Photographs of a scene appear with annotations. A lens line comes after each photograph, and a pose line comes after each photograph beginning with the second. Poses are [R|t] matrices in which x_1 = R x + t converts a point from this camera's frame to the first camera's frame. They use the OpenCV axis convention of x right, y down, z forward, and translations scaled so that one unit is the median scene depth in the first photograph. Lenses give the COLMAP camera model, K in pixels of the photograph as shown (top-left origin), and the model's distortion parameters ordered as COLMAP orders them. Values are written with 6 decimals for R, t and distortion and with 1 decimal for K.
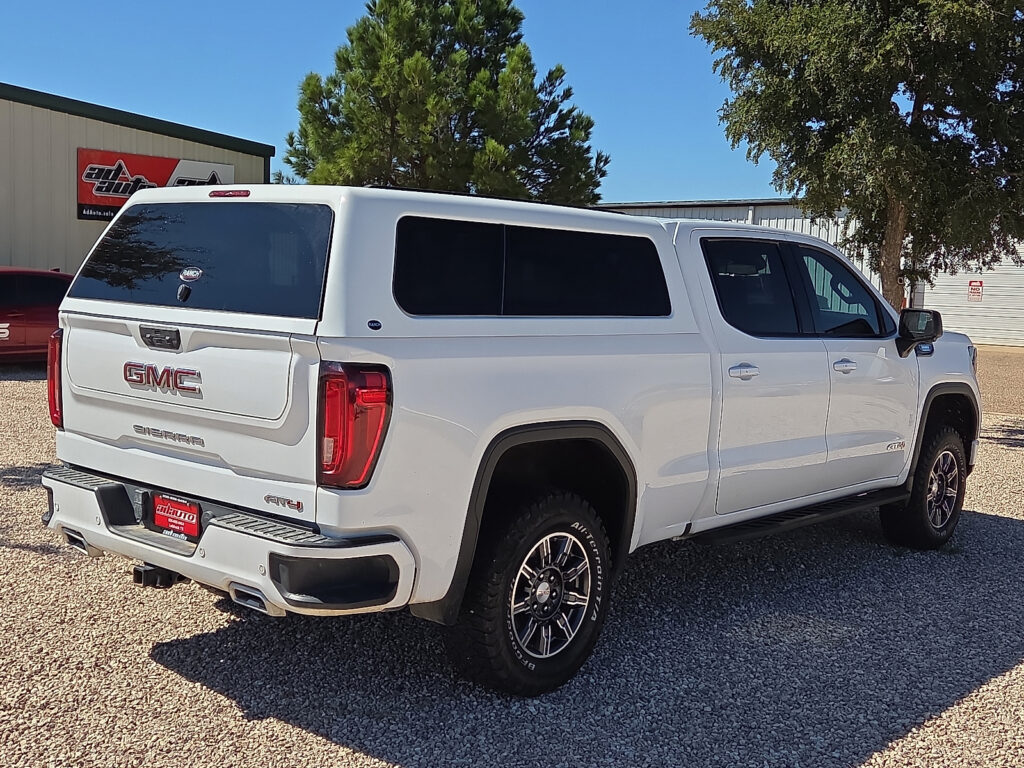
lens RADIAL K [[1202.1, 0, 512.0], [0, 1202.1, 384.0], [0, 0, 1]] dist [0.067227, -0.009207]
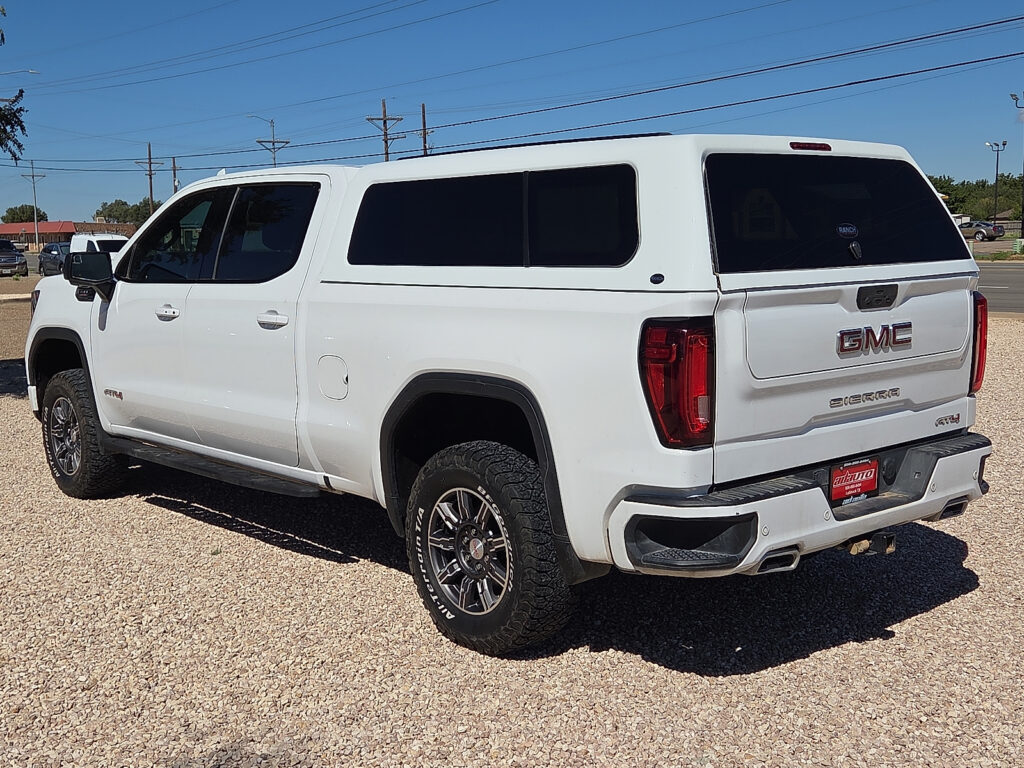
lens RADIAL K [[1202.1, 0, 512.0], [0, 1202.1, 384.0], [0, 0, 1]] dist [0.067227, -0.009207]
pose [[0.152156, -0.168892, 0.973819, -1.231899], [0.116612, 0.981477, 0.152000, -0.144481], [-0.981453, 0.090431, 0.169033, 1.077858]]
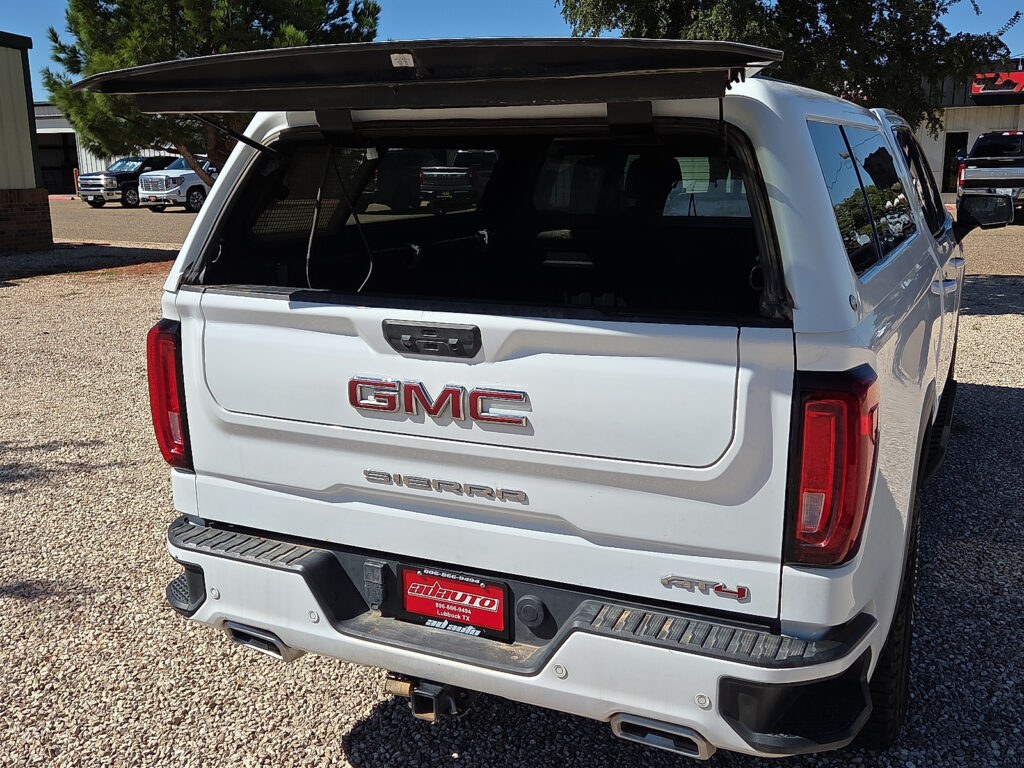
lens RADIAL K [[1020.3, 0, 512.0], [0, 1020.3, 384.0], [0, 0, 1]] dist [0.116974, -0.158745]
pose [[0.962429, -0.106840, 0.249632, -0.367427], [0.073183, 0.987381, 0.140441, -0.082994], [-0.261487, -0.116896, 0.958102, 0.457083]]
